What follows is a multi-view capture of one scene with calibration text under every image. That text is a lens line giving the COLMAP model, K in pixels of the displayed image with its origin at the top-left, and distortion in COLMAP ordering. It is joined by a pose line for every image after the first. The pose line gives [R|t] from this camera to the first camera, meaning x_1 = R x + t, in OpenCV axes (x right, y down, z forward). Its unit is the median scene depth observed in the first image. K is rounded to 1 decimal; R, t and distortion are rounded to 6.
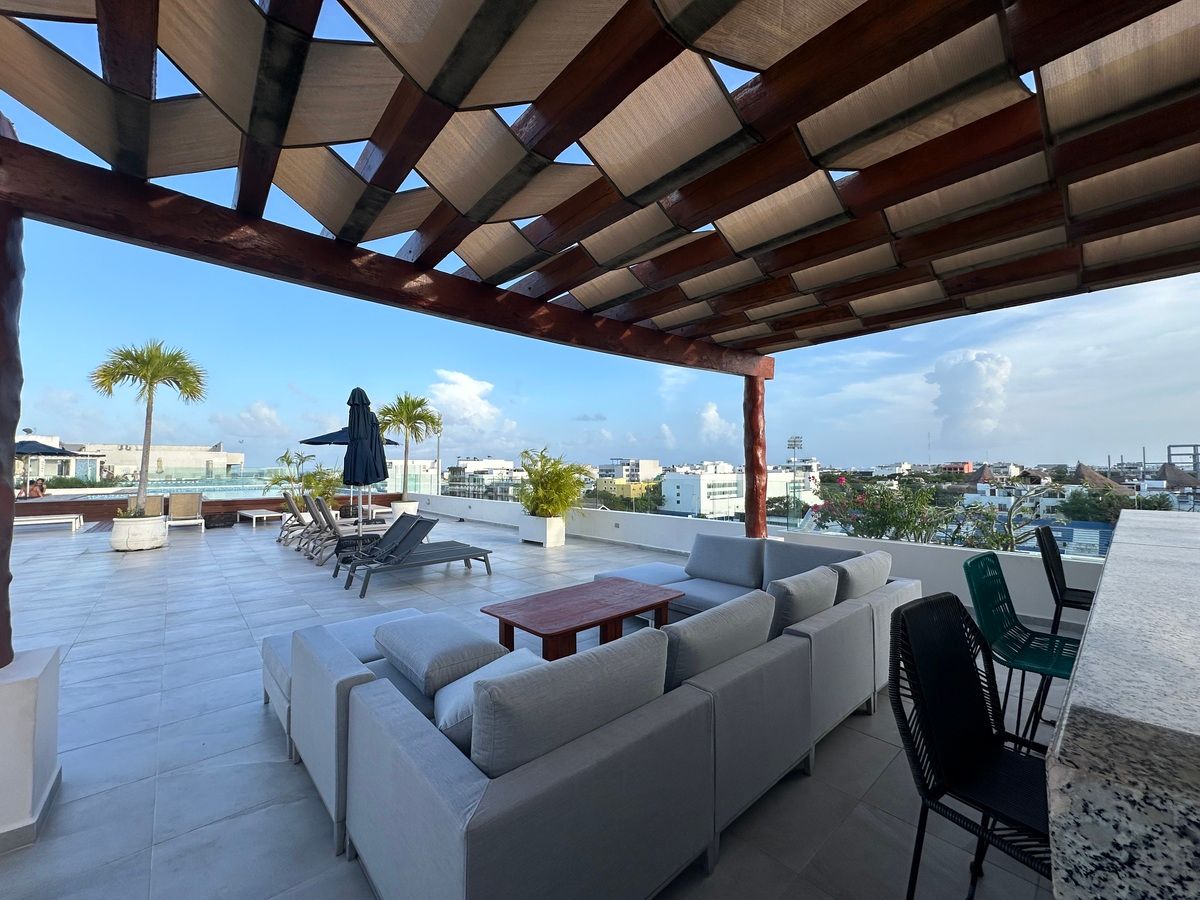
lens RADIAL K [[476.1, 0, 598.0], [0, 476.1, 452.5], [0, 0, 1]] dist [-0.003889, 0.000963]
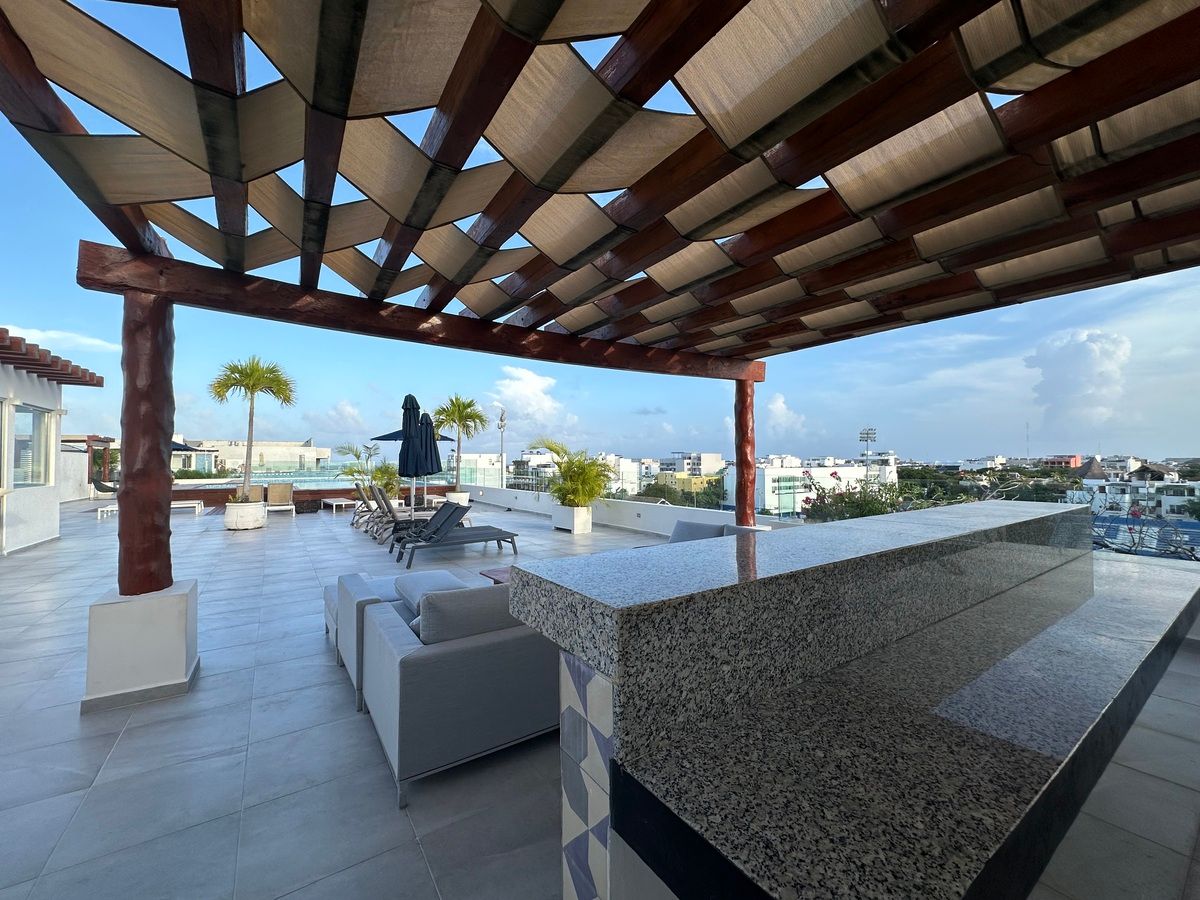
lens RADIAL K [[476.1, 0, 598.8], [0, 476.1, 452.1], [0, 0, 1]] dist [-0.003889, 0.000963]
pose [[0.991695, -0.001905, -0.128595, 0.182508], [0.003516, 0.999918, 0.012304, -0.010031], [0.128561, -0.012654, 0.991621, -0.182268]]
